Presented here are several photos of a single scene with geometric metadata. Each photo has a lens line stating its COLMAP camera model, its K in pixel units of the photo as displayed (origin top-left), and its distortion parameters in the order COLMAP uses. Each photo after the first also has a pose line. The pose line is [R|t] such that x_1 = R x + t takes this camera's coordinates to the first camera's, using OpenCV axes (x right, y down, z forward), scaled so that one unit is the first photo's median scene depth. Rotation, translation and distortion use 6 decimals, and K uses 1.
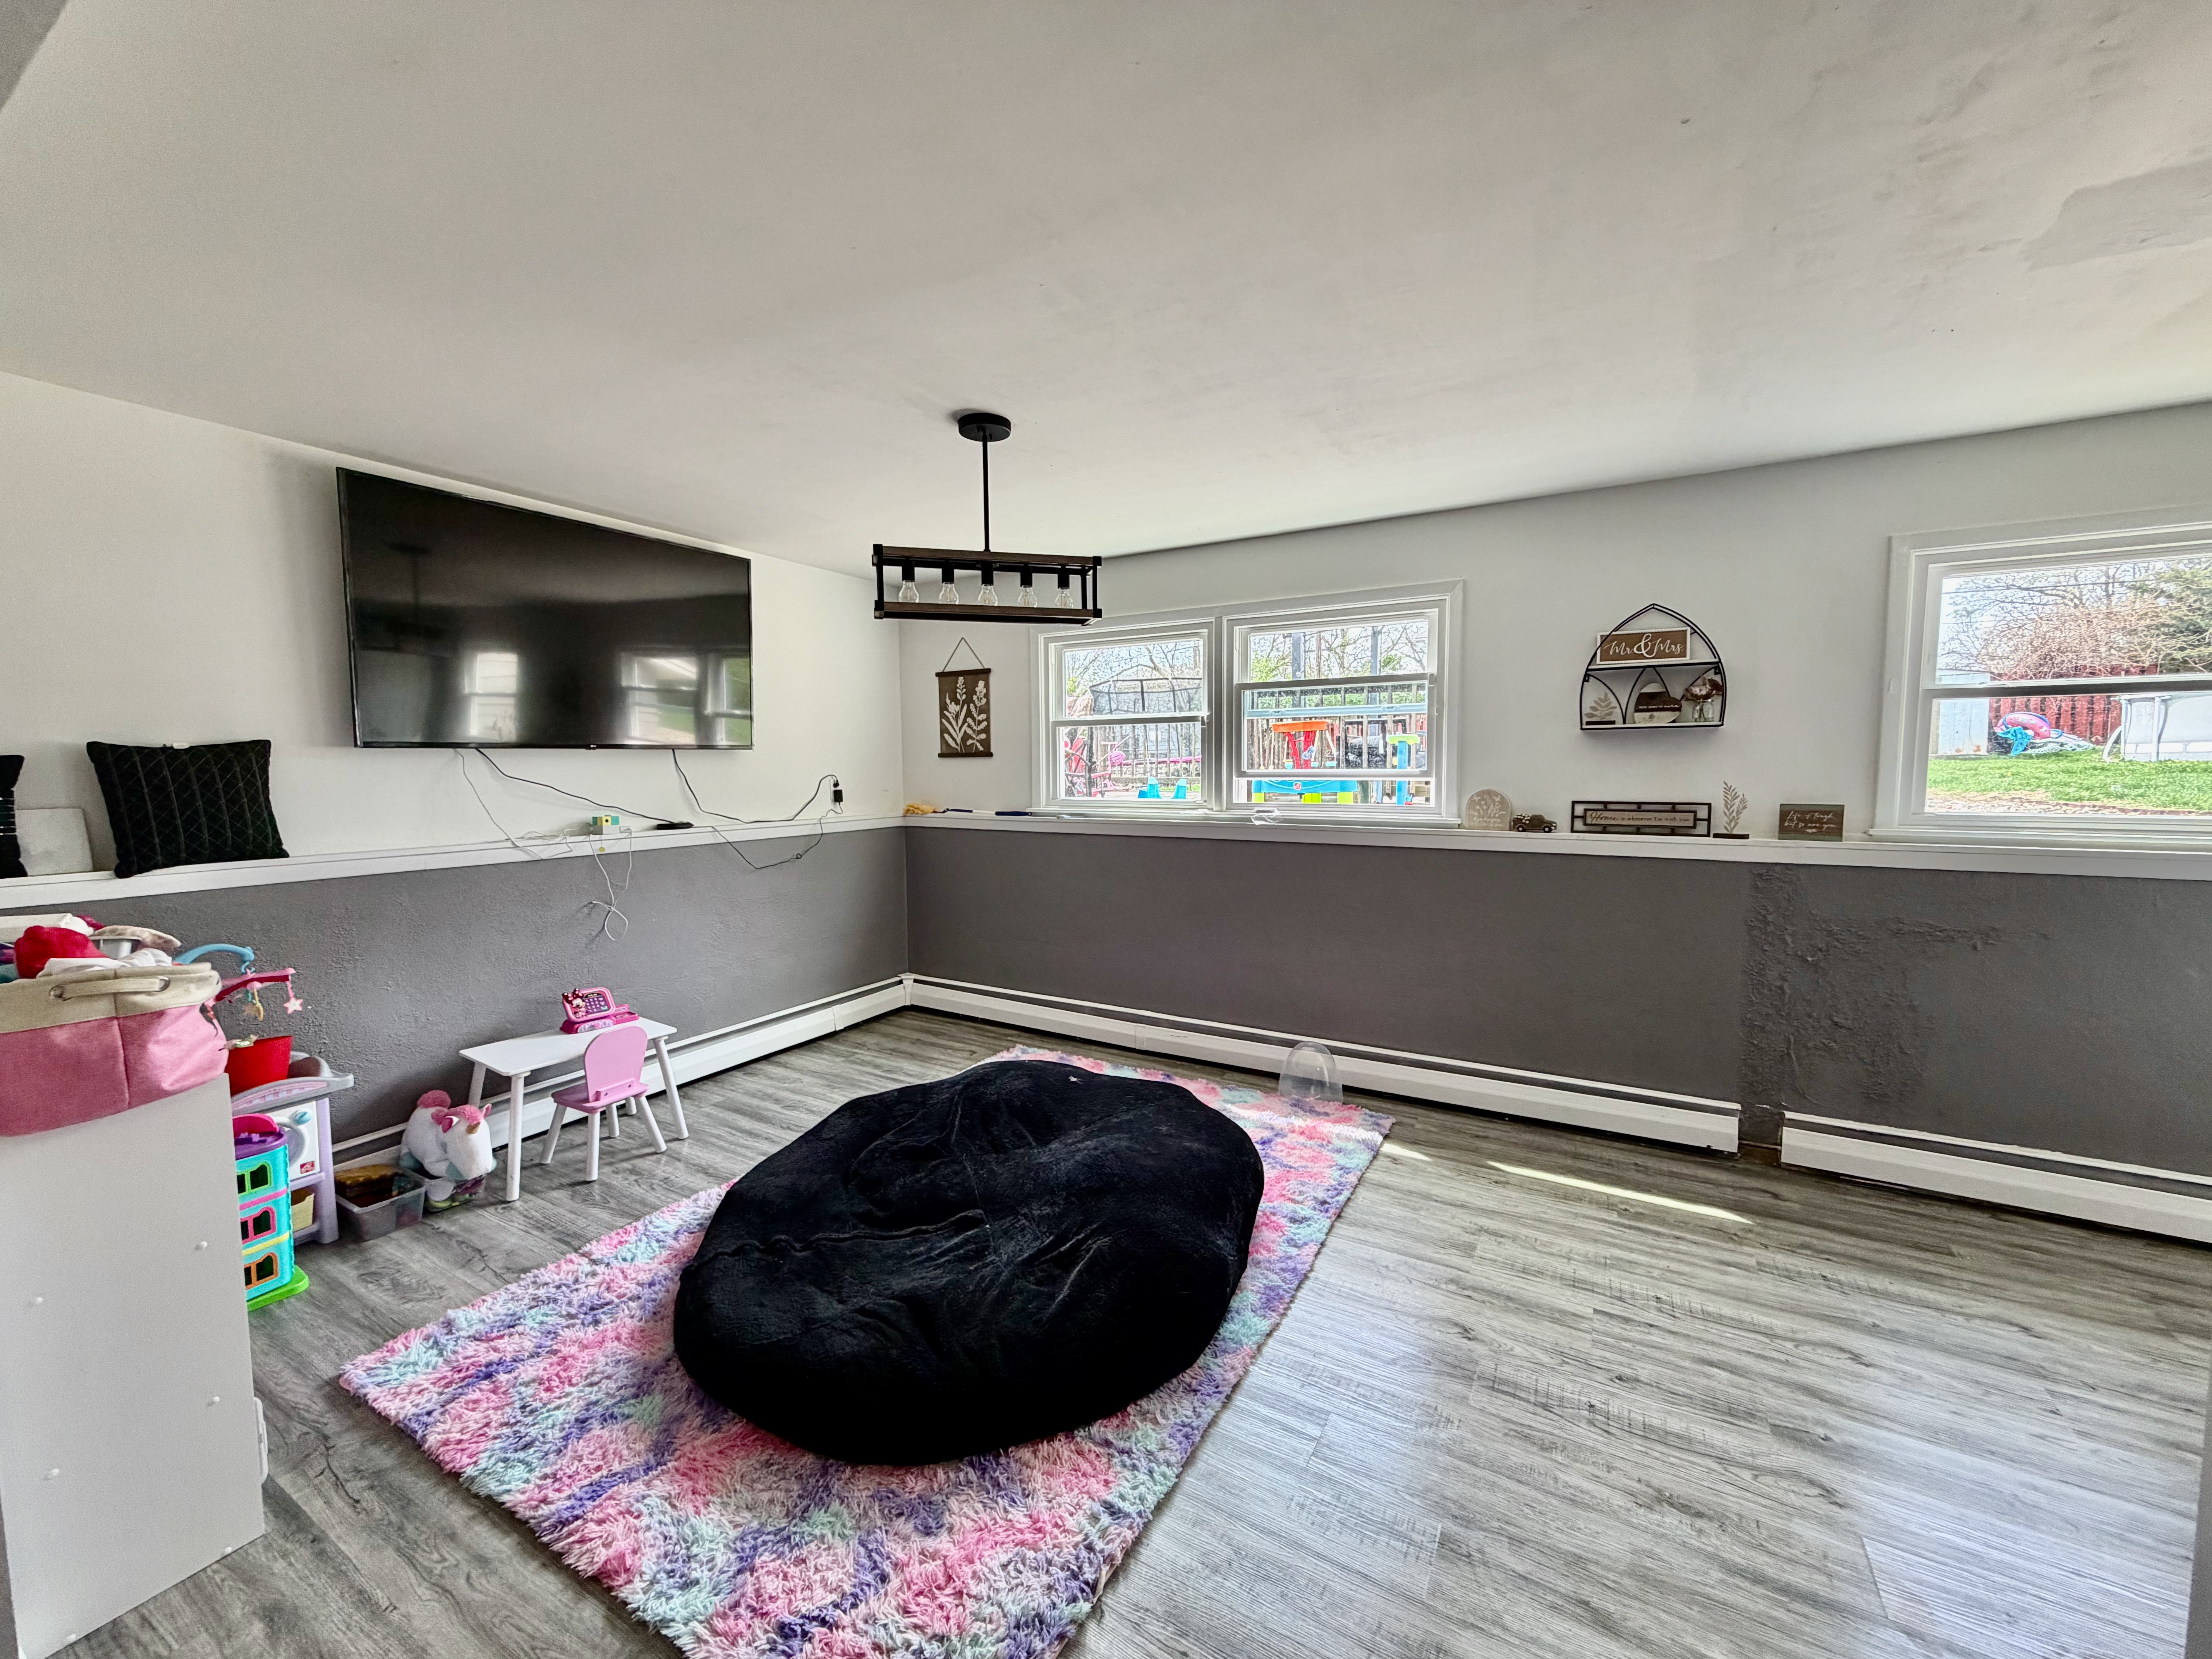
lens RADIAL K [[892.6, 0, 1102.4], [0, 892.6, 827.4], [0, 0, 1]] dist [0.001212, -0.000402]
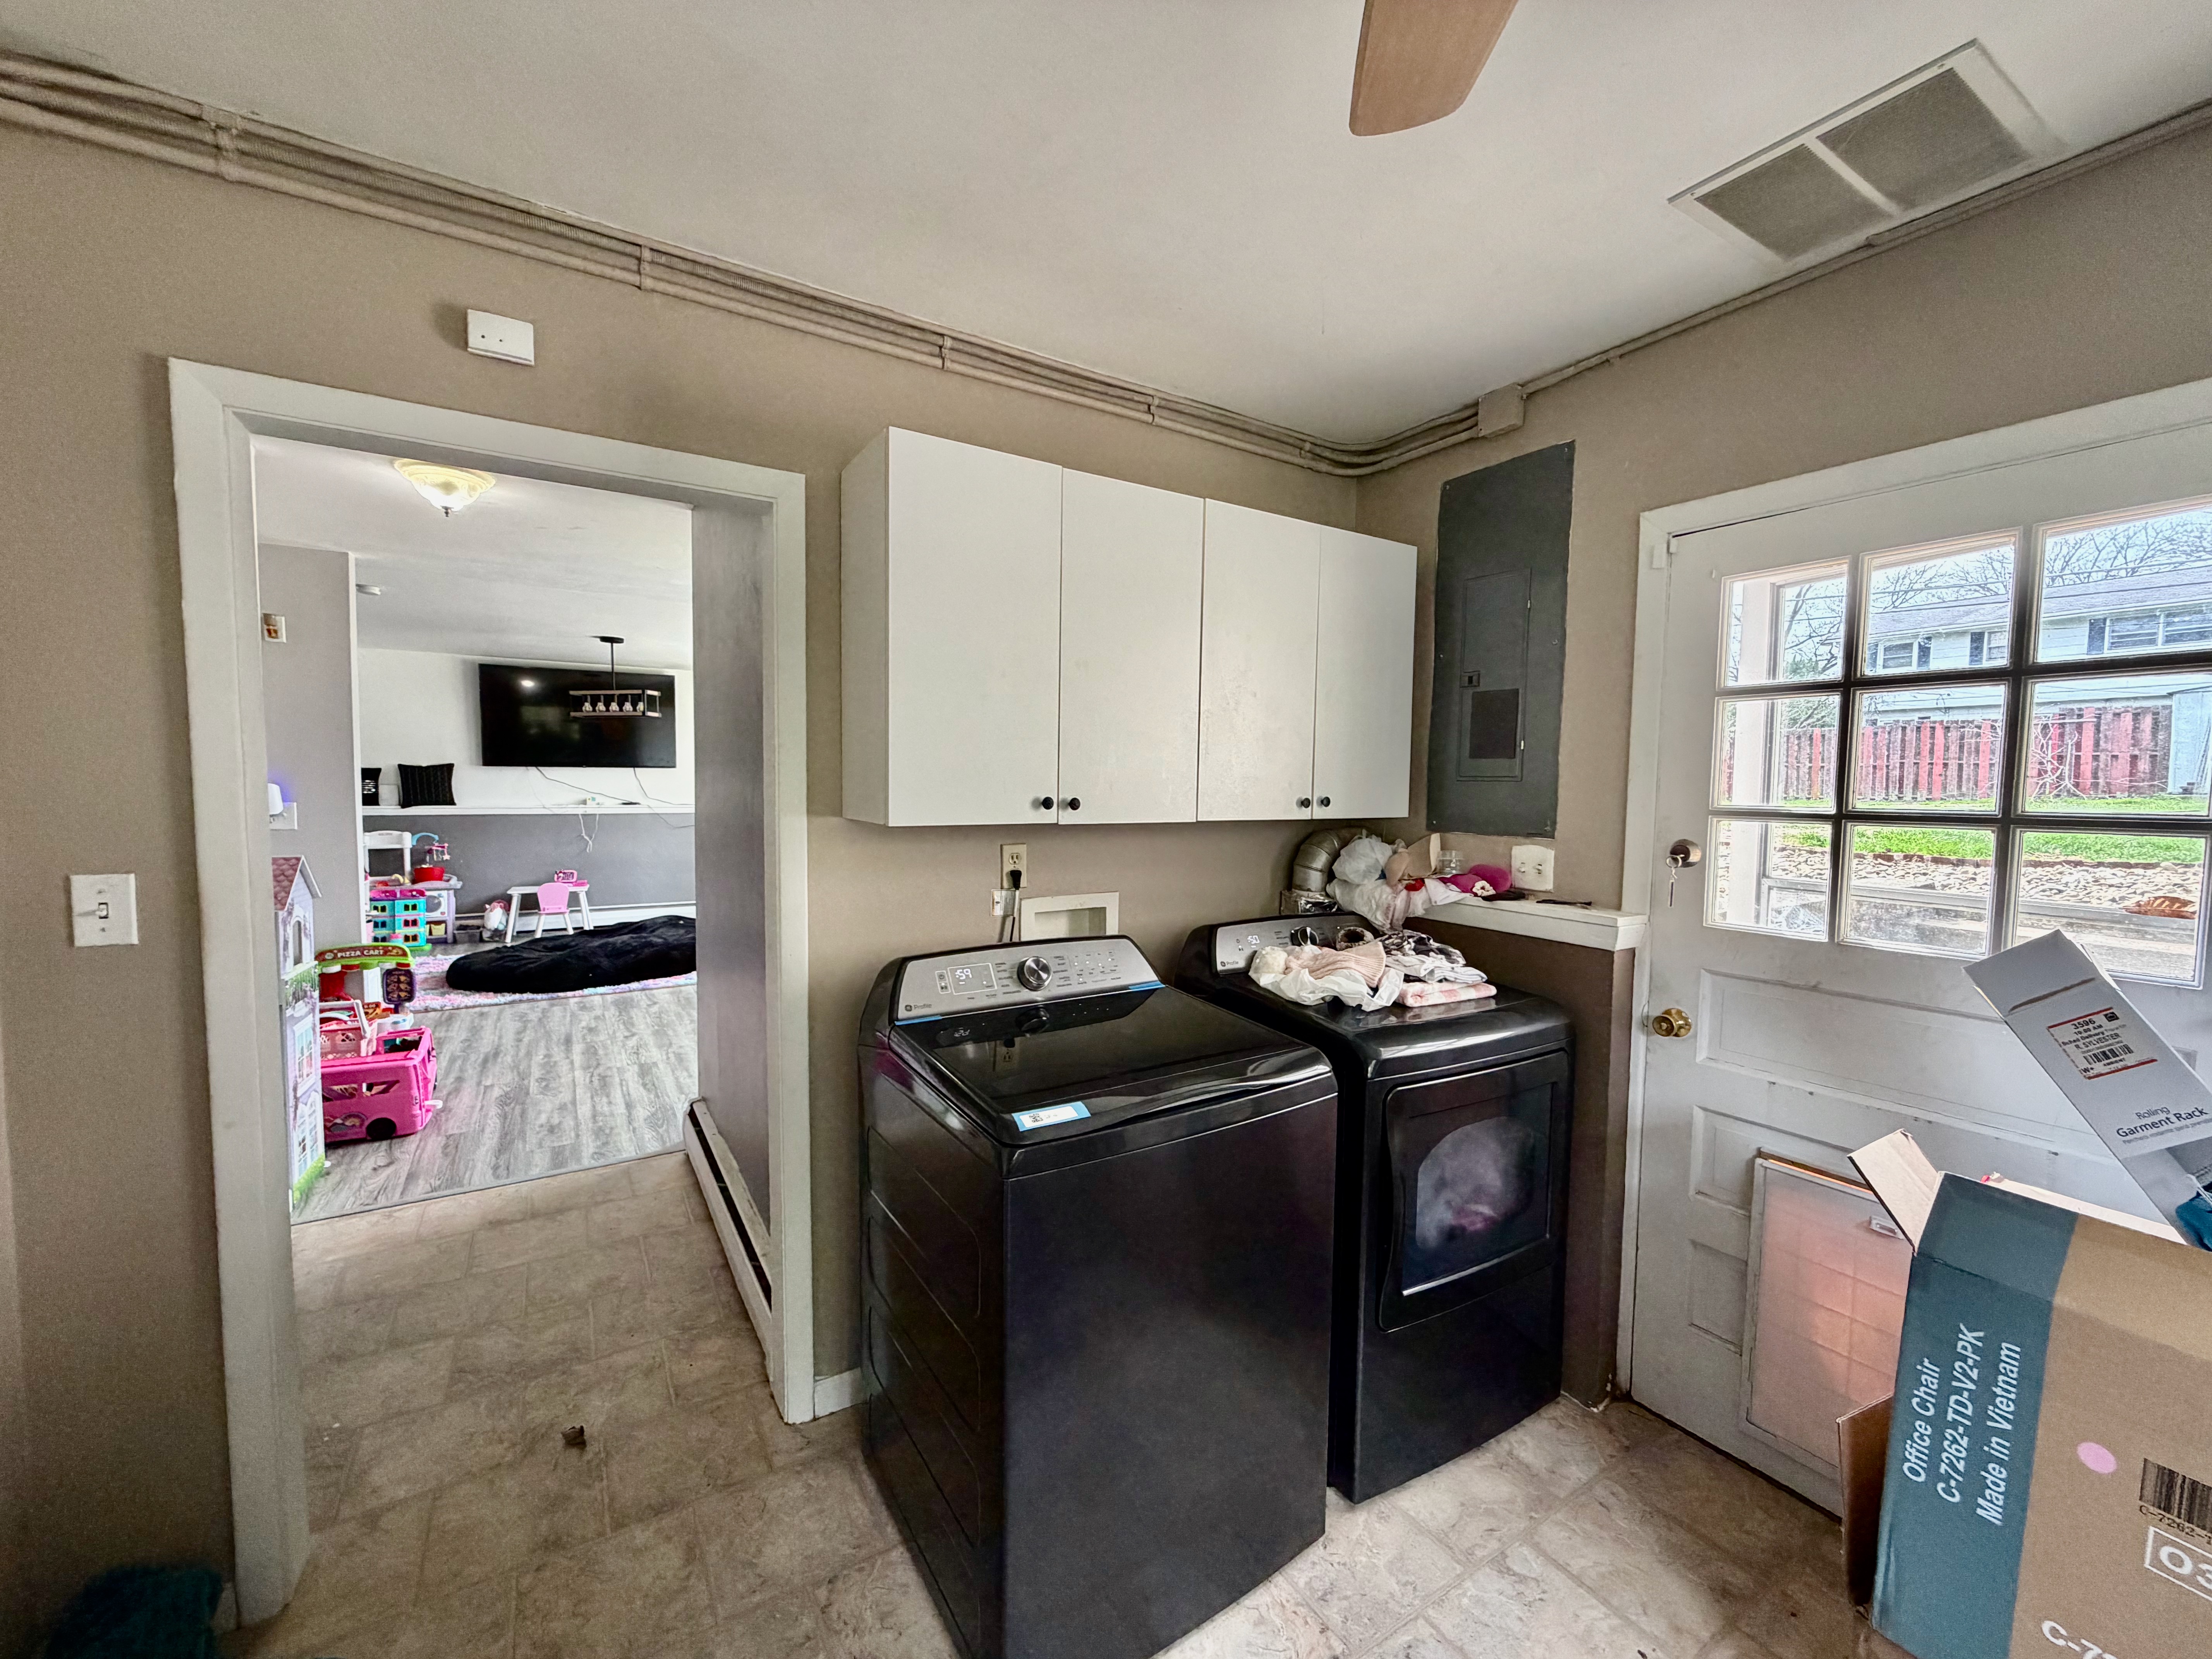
lens RADIAL K [[892.6, 0, 1095.9], [0, 892.6, 830.2], [0, 0, 1]] dist [0.001212, -0.000402]
pose [[0.882596, 0.042051, -0.468247, 1.925846], [-0.050549, 0.998706, -0.005592, 0.022442], [0.467406, 0.028605, 0.883580, -0.464438]]
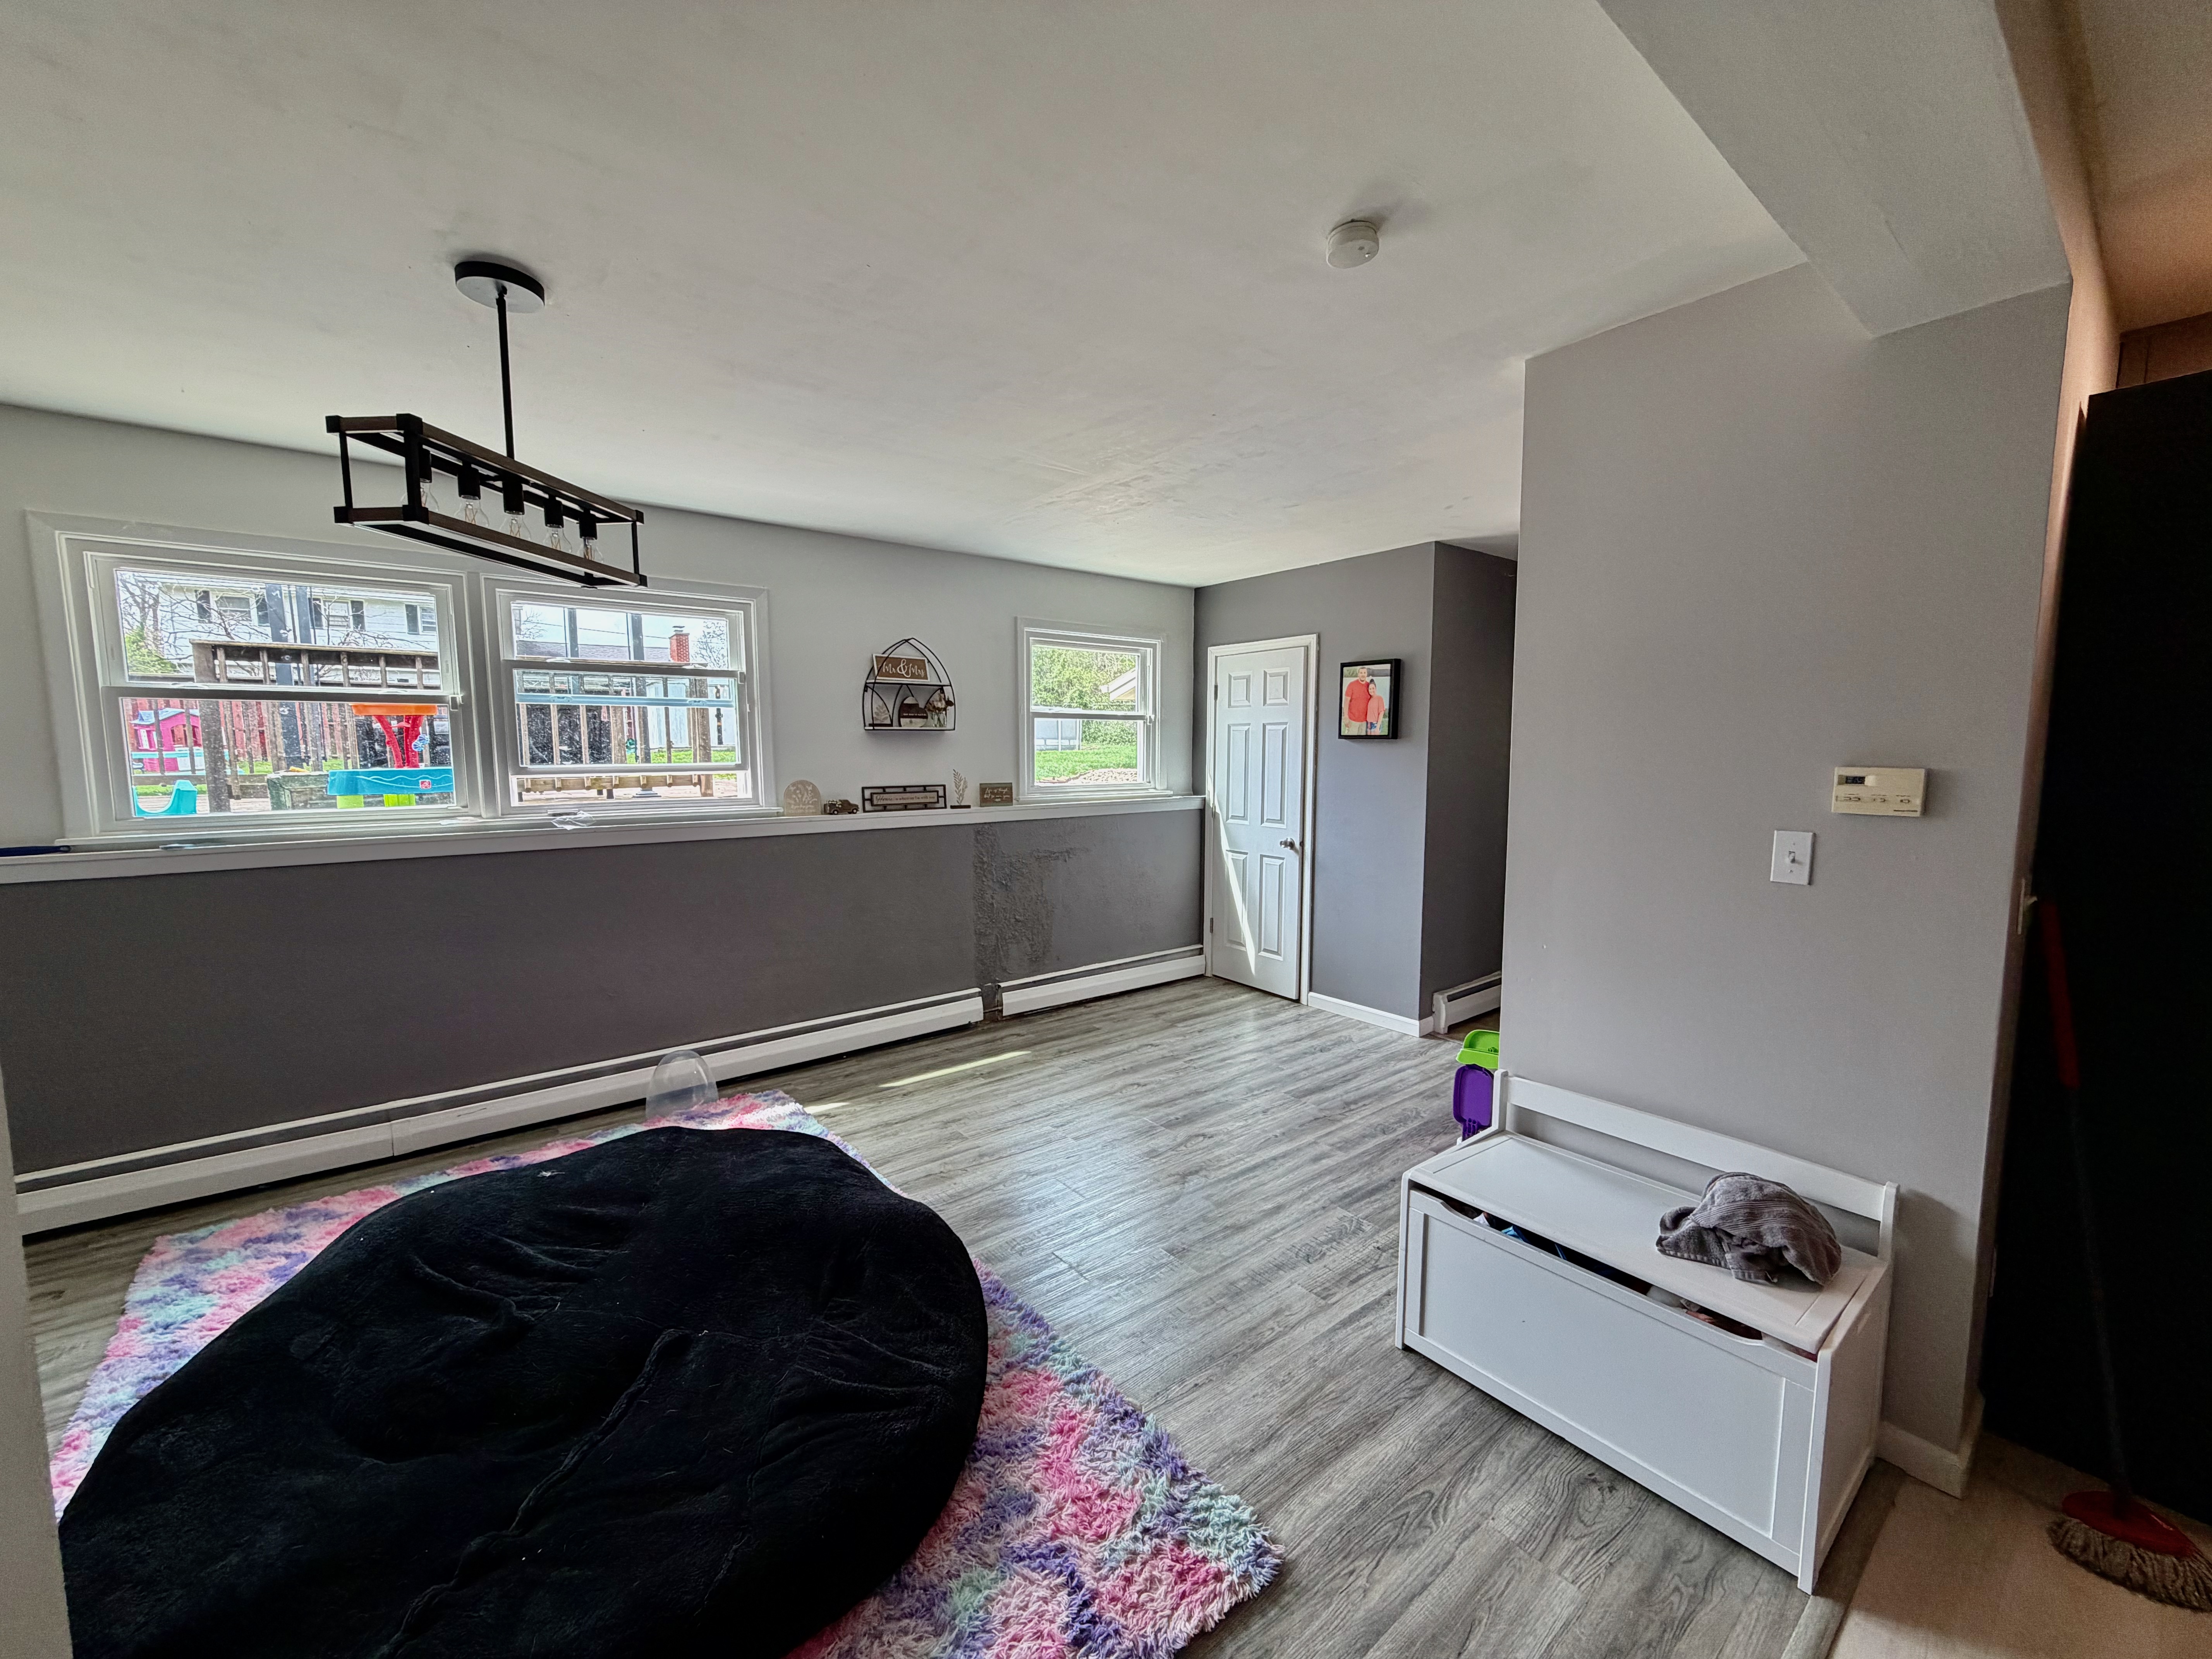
lens RADIAL K [[892.6, 0, 1100.3], [0, 892.6, 831.9], [0, 0, 1]] dist [0.001212, -0.000402]
pose [[0.347171, -0.083294, 0.934095, -0.577076], [0.066827, 0.995713, 0.063951, -0.027580], [-0.935418, 0.040221, 0.351249, 0.285775]]
